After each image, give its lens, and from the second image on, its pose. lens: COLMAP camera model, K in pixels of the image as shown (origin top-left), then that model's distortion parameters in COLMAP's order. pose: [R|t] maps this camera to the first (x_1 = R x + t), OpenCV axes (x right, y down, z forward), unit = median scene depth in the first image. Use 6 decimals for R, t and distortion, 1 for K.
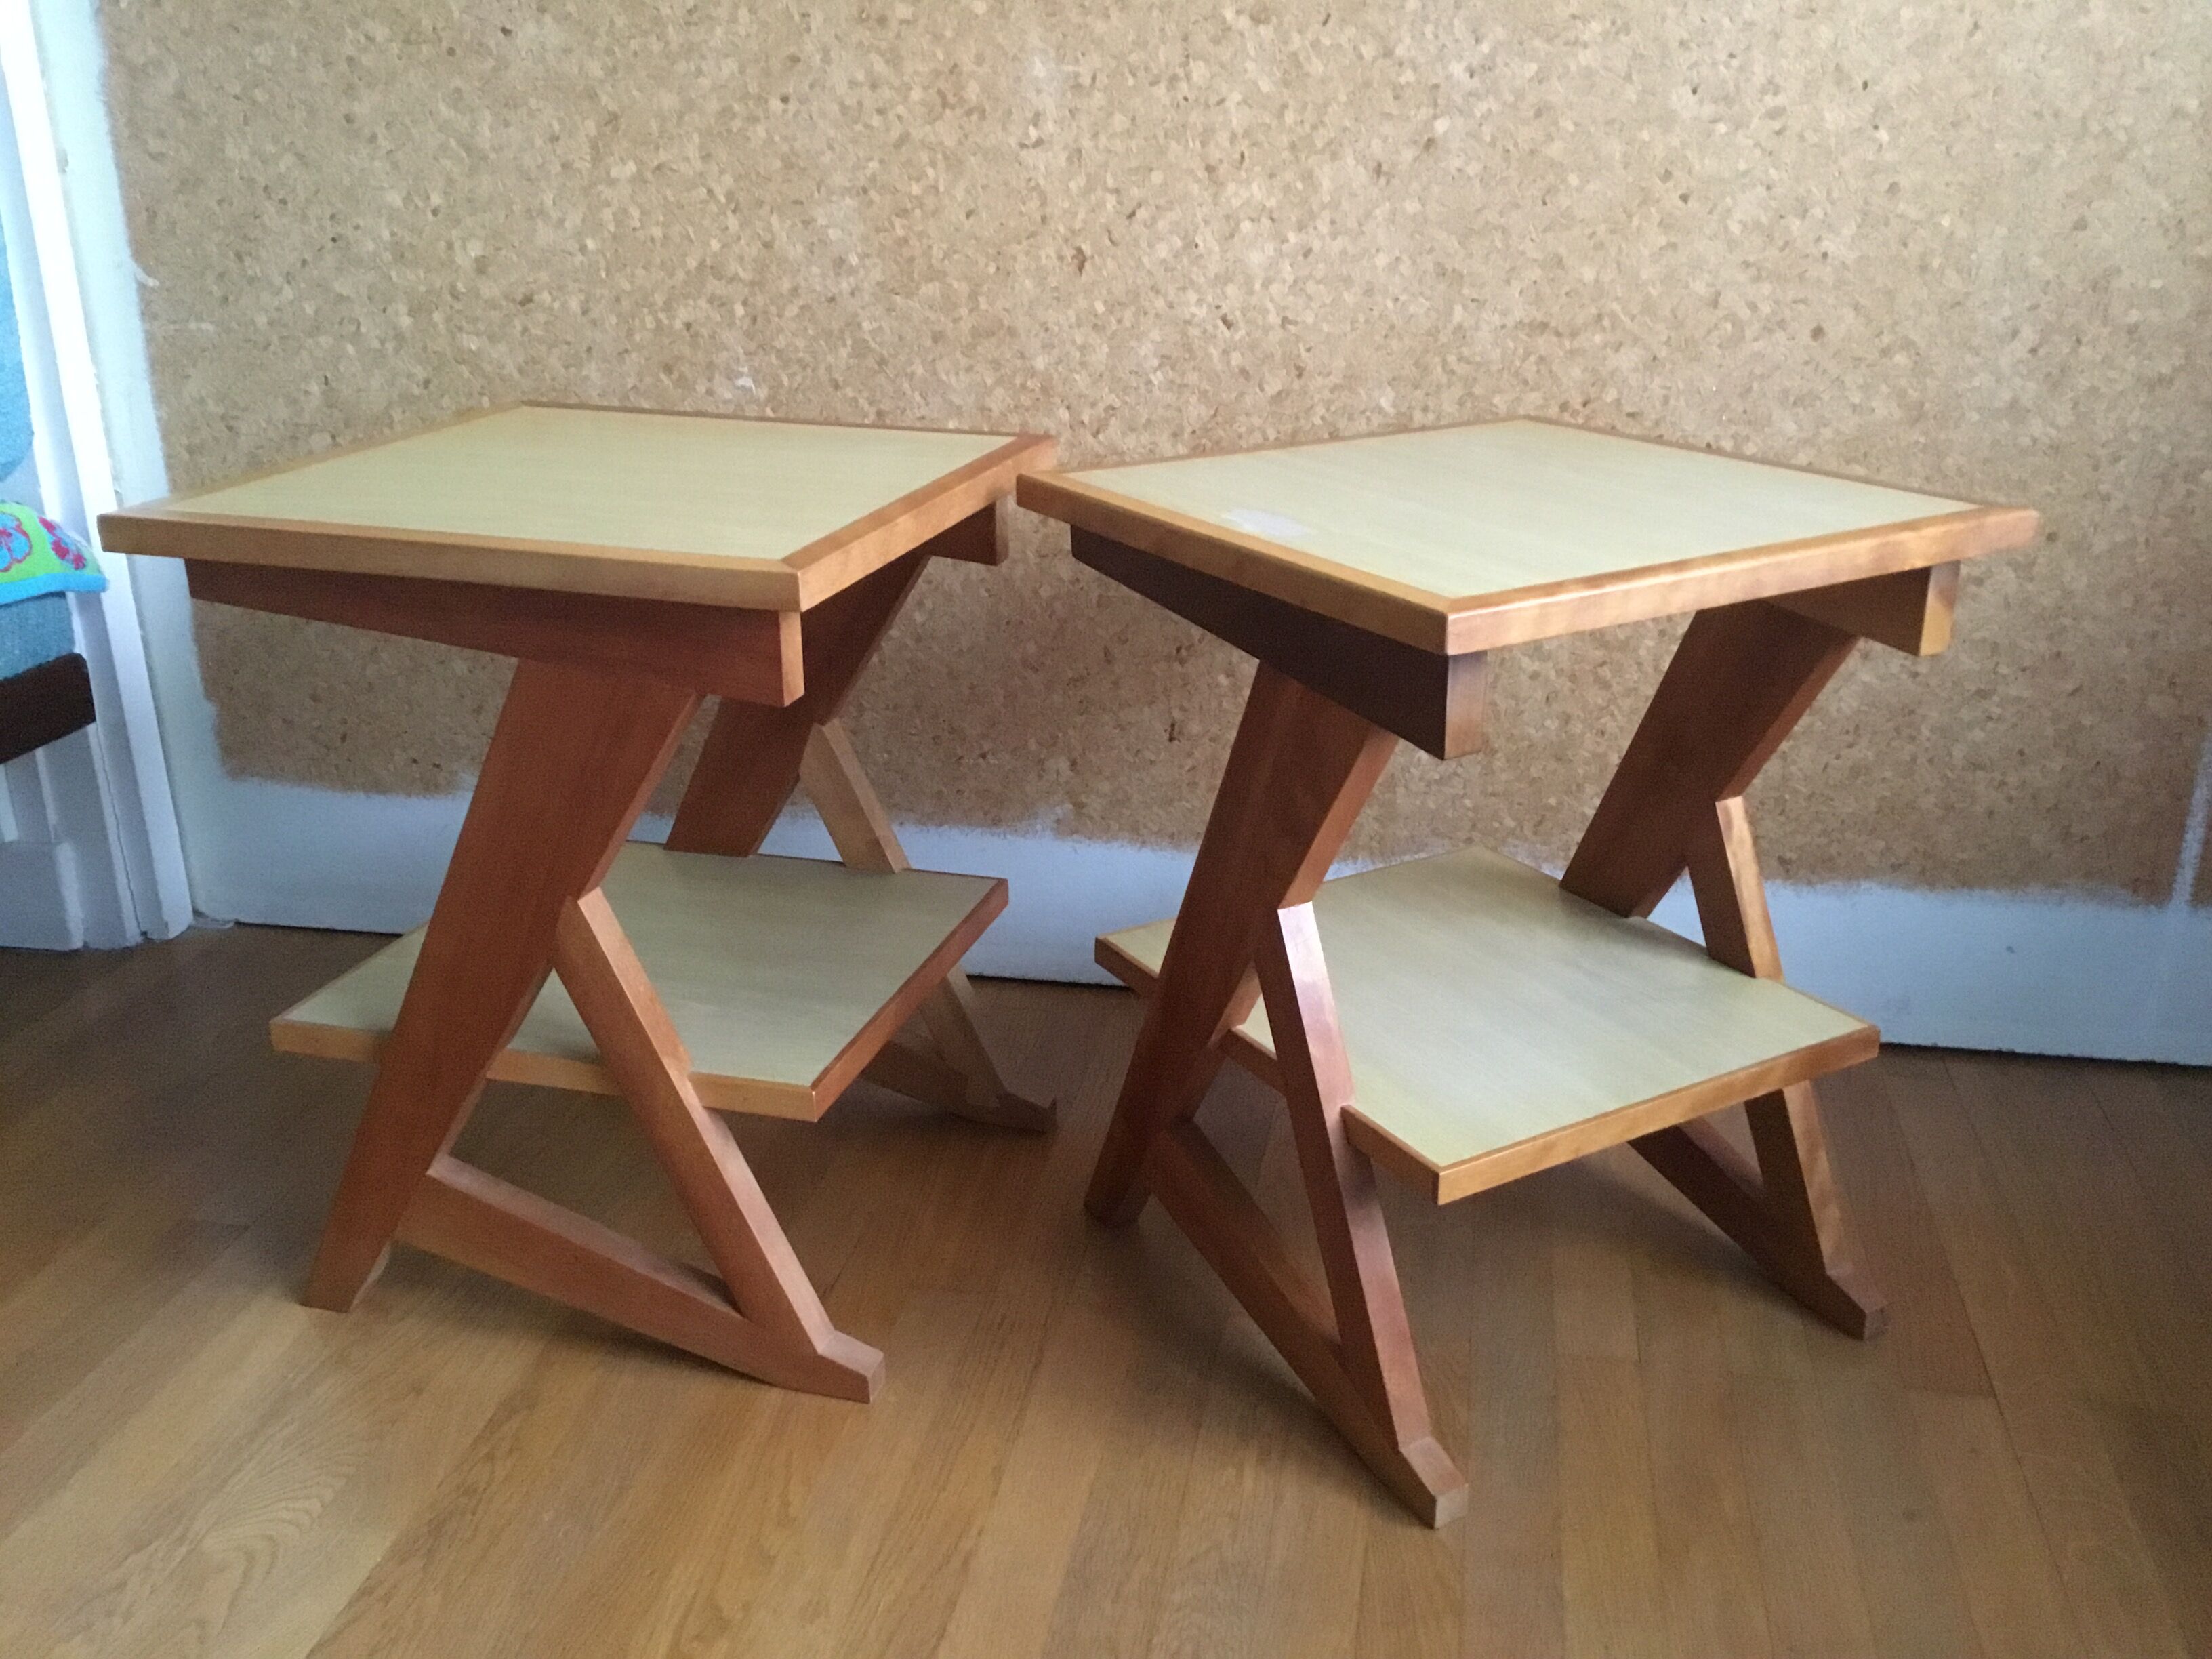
lens RADIAL K [[2007.5, 0, 1126.6], [0, 2007.5, 848.9], [0, 0, 1]] dist [0.080419, -0.151844]
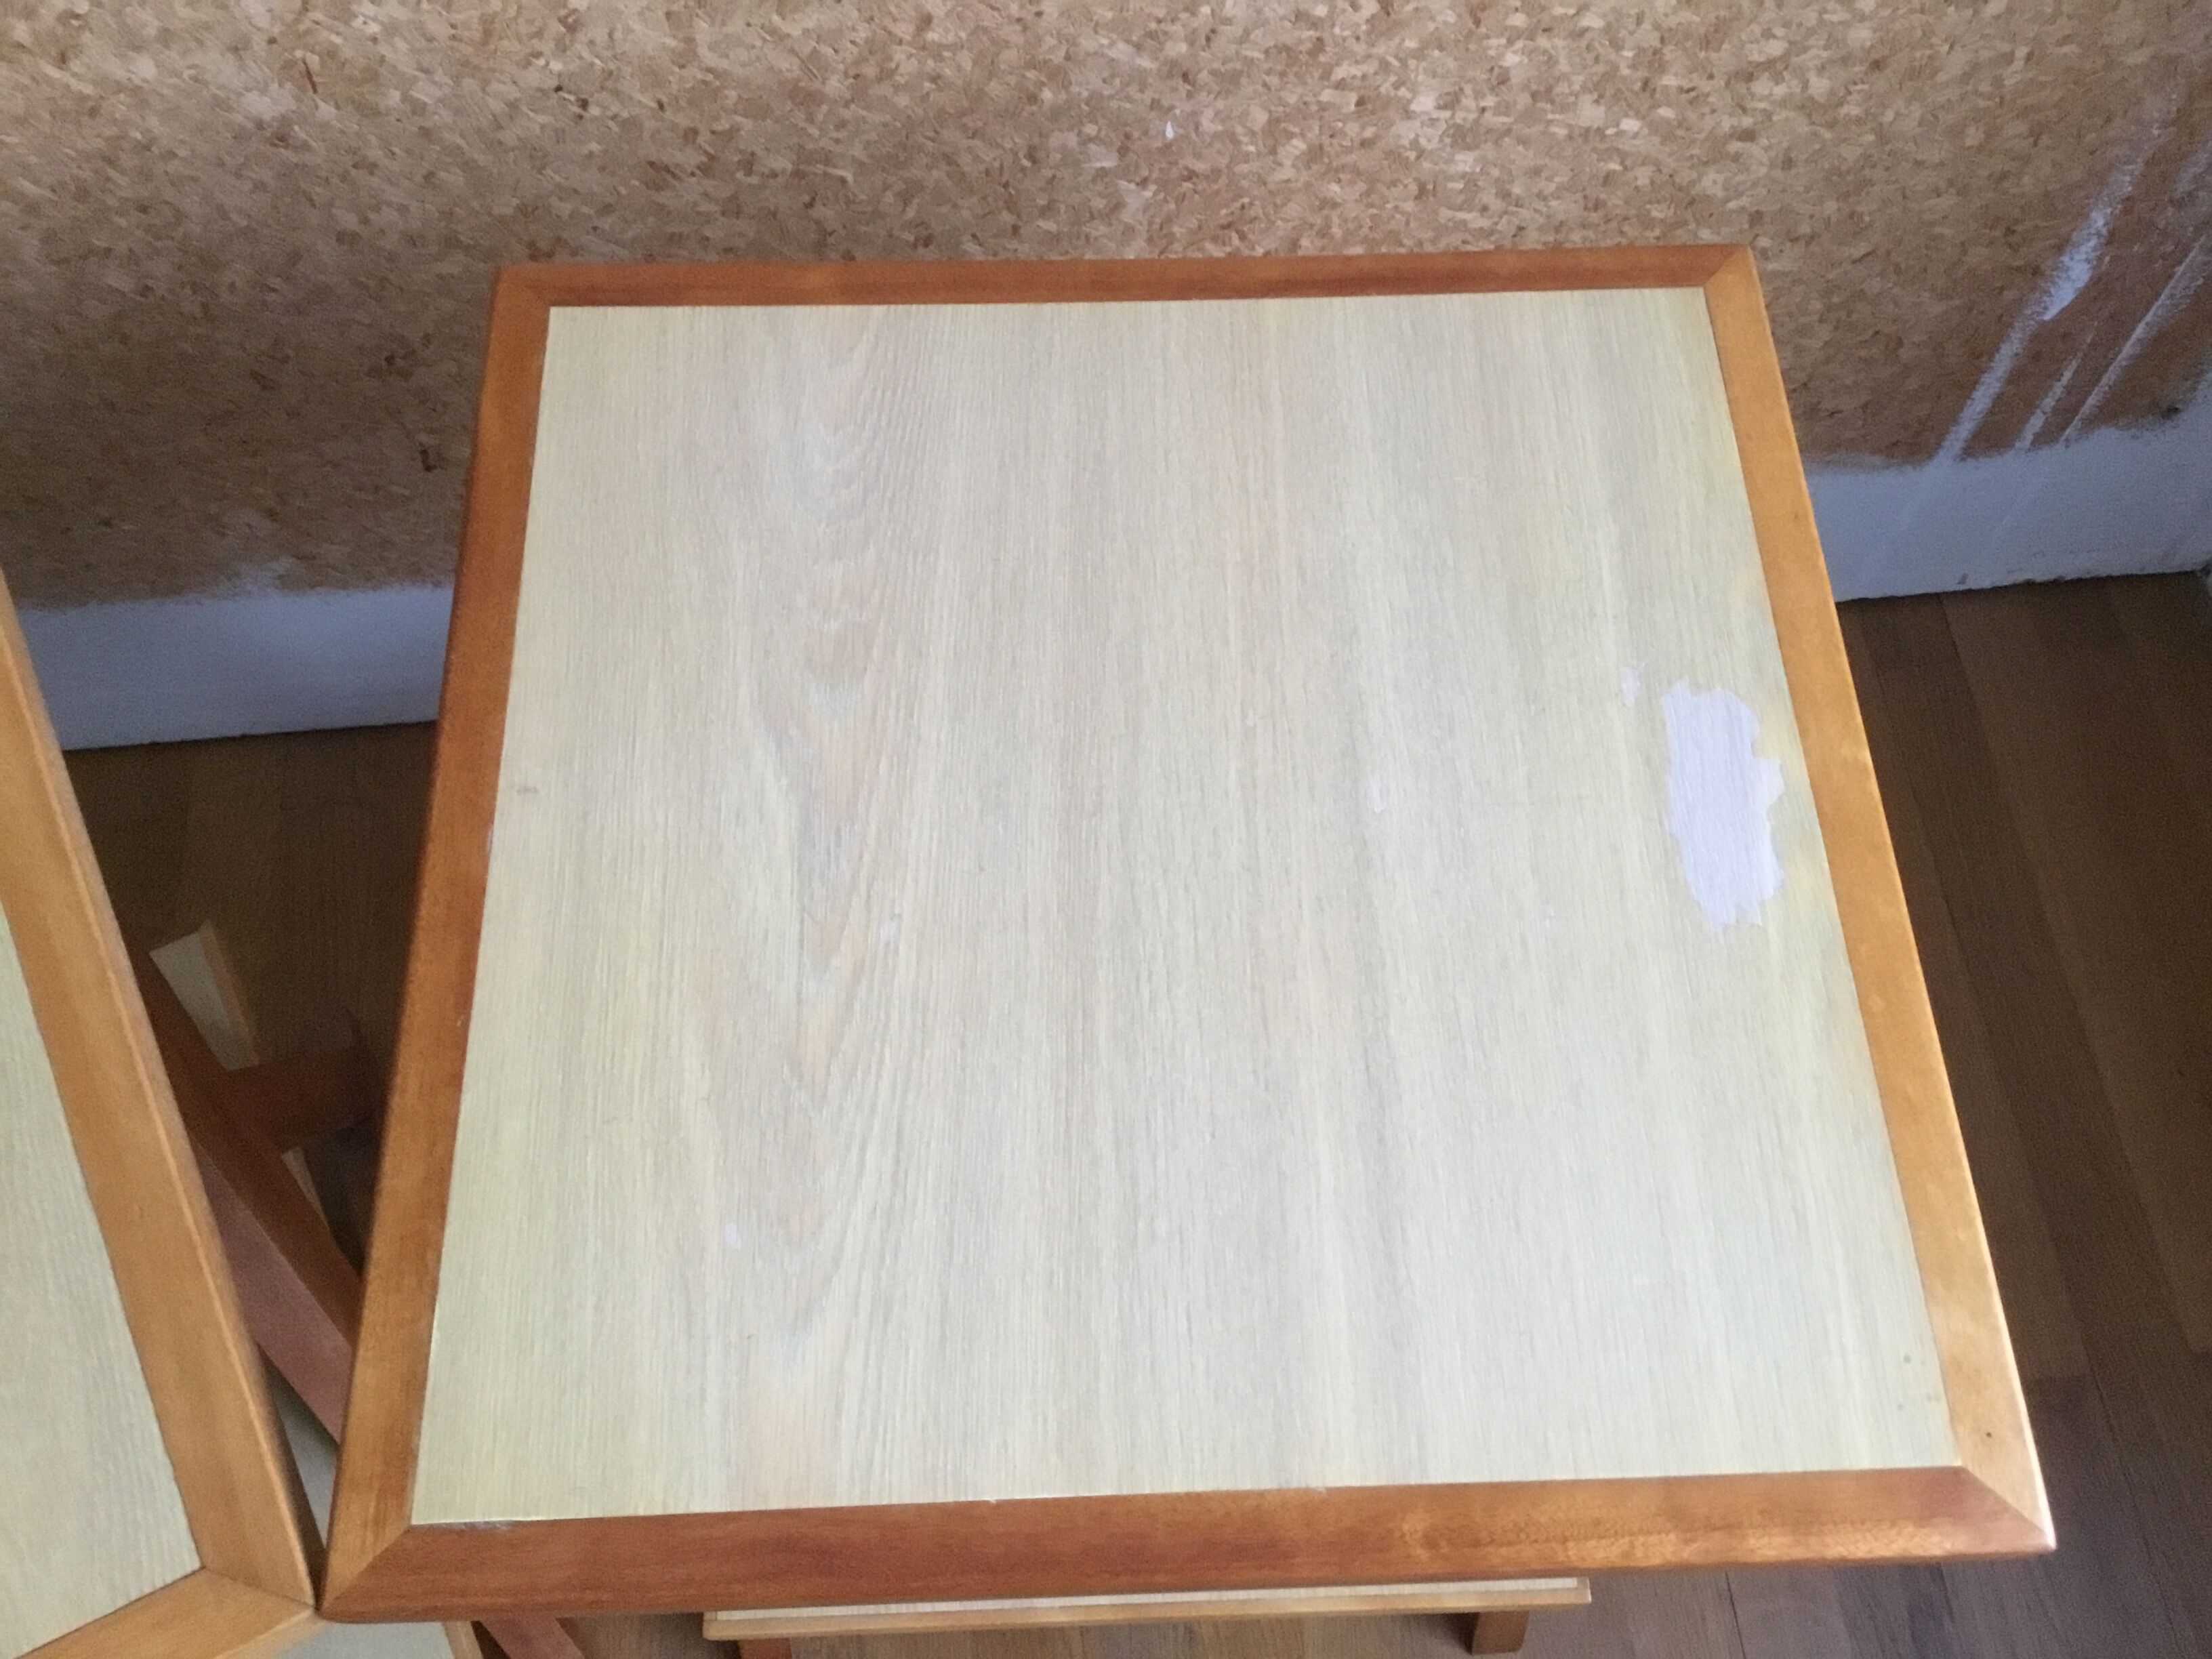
lens RADIAL K [[2007.5, 0, 1145.1], [0, 2007.5, 836.6], [0, 0, 1]] dist [0.080419, -0.151844]
pose [[0.958645, -0.243160, 0.147895, 0.117407], [0.082320, 0.734341, 0.673771, -0.383908], [-0.272439, -0.633732, 0.723989, 0.490555]]
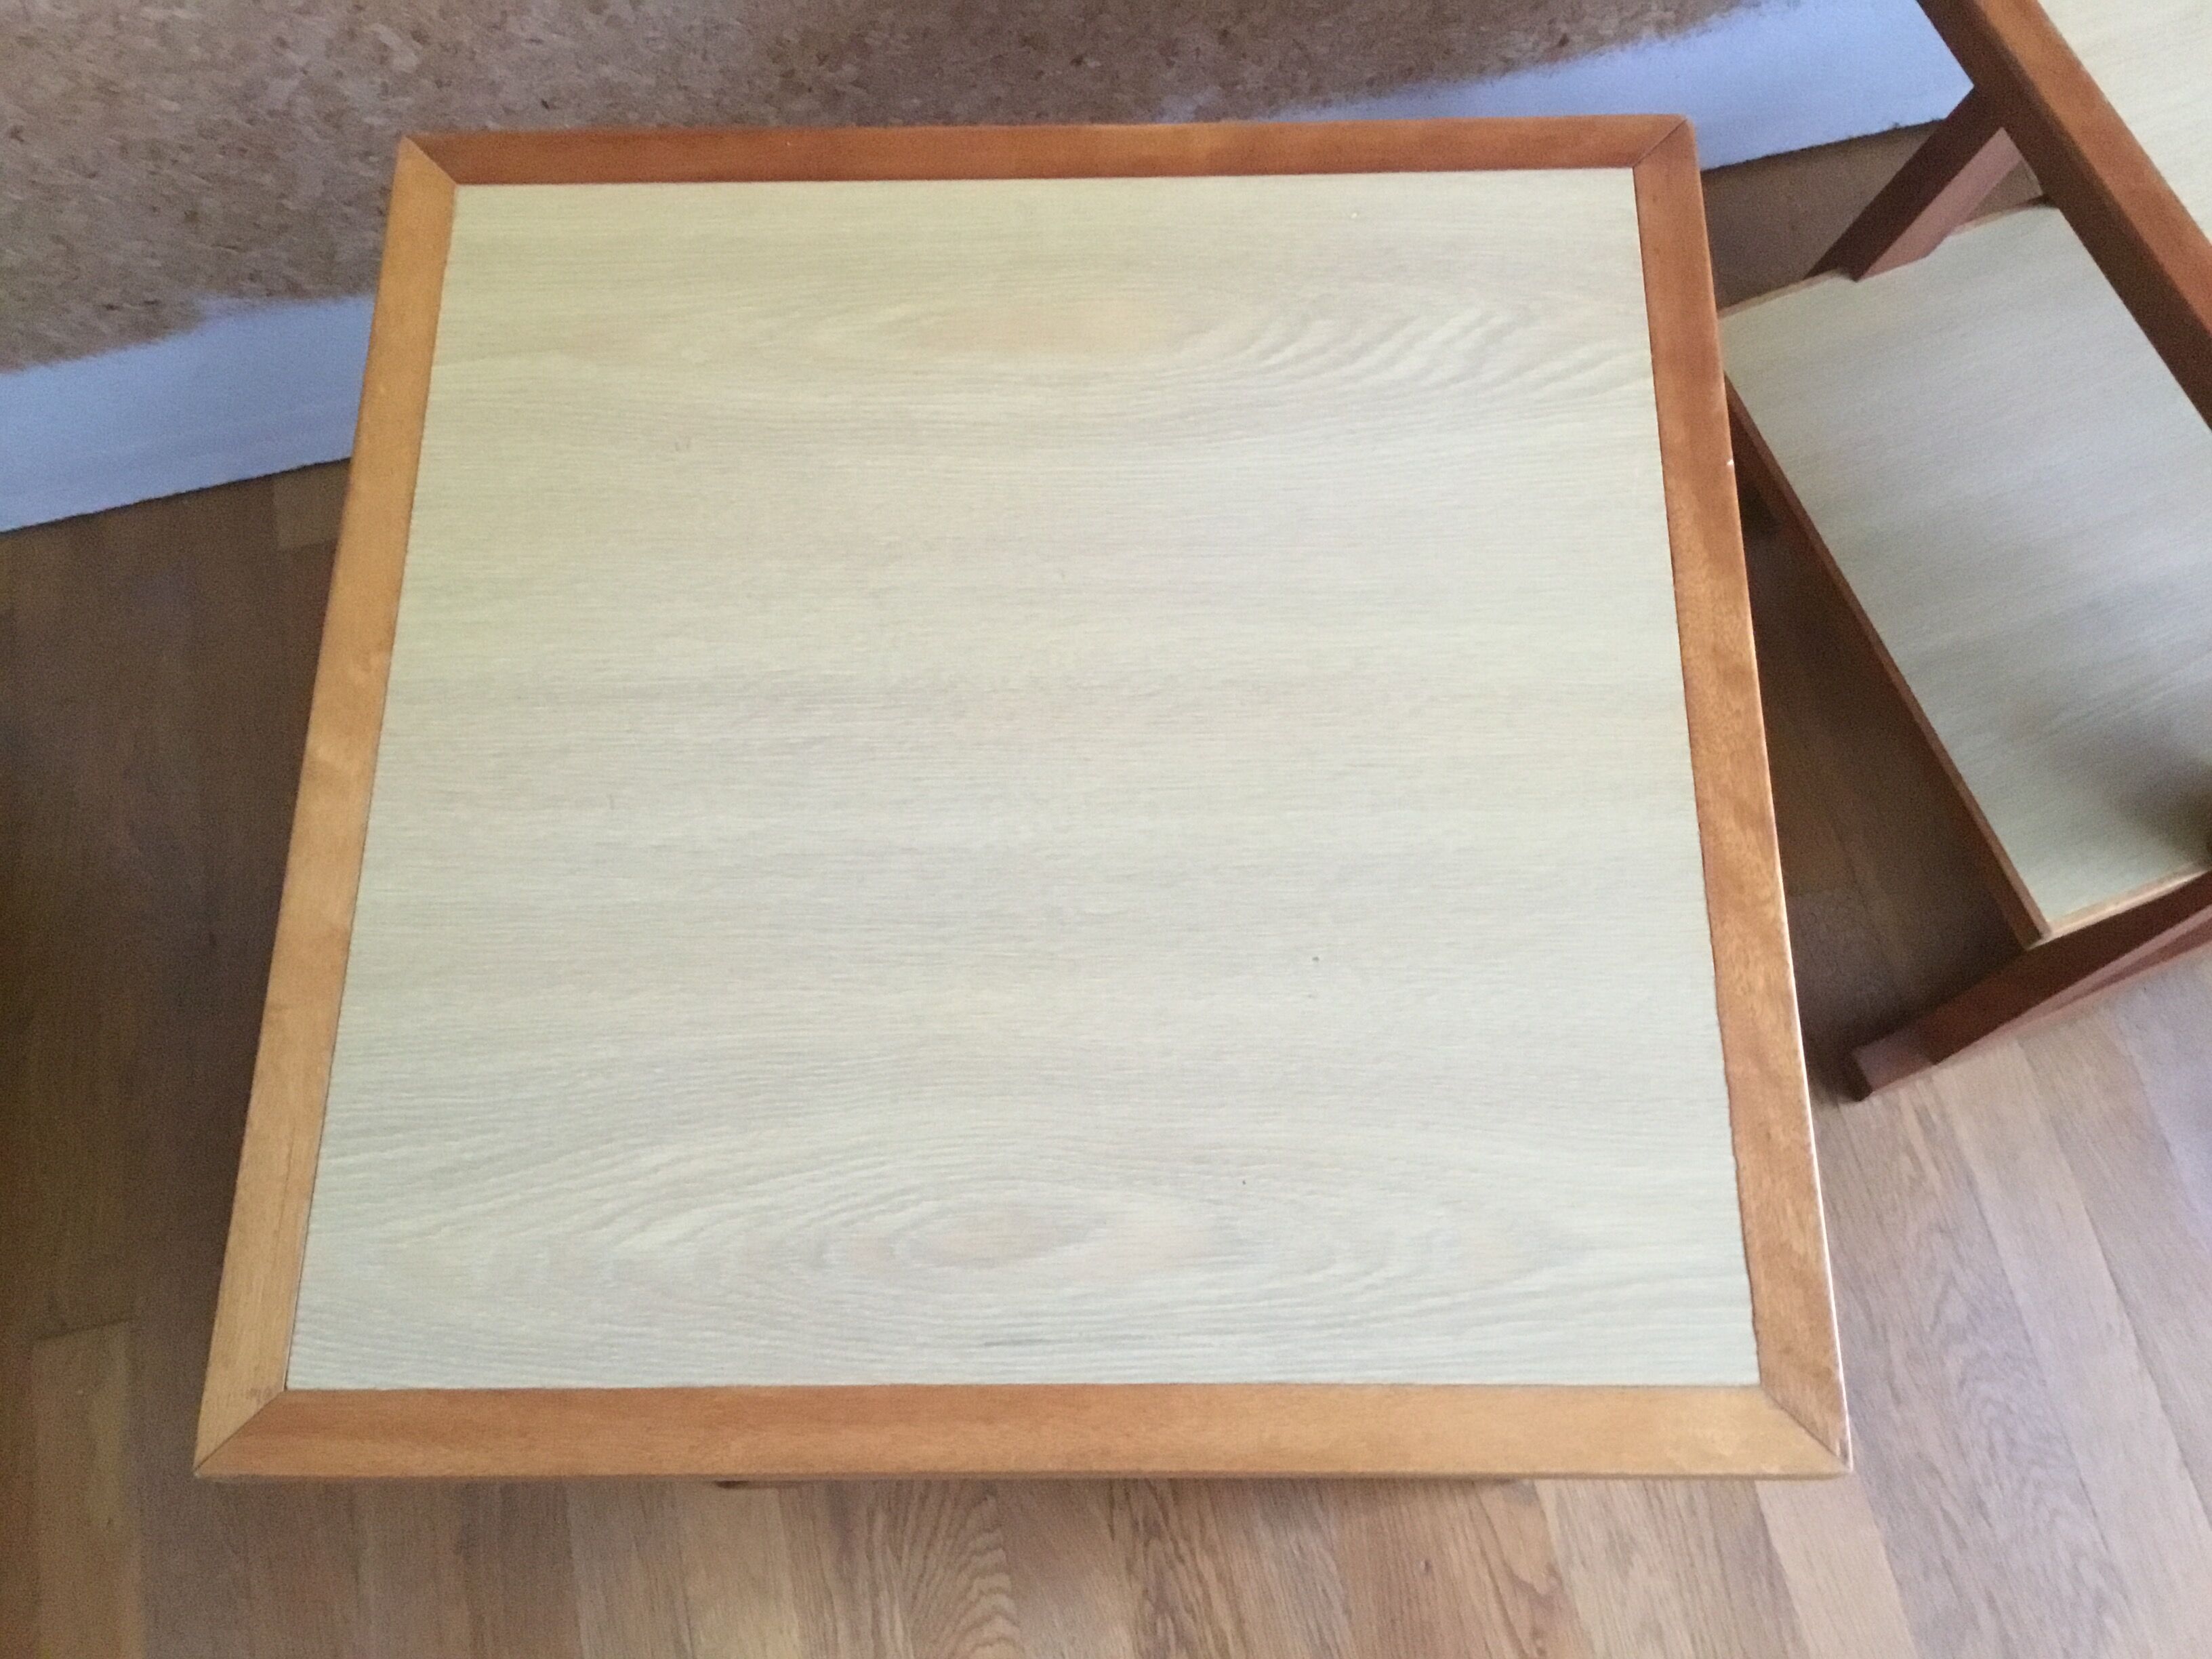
lens RADIAL K [[2007.5, 0, 1101.9], [0, 2007.5, 846.8], [0, 0, 1]] dist [0.080419, -0.151844]
pose [[0.919830, -0.375932, 0.112200, -0.248179], [0.167854, 0.635607, 0.753544, -0.396639], [-0.354596, -0.674299, 0.647752, 0.483541]]
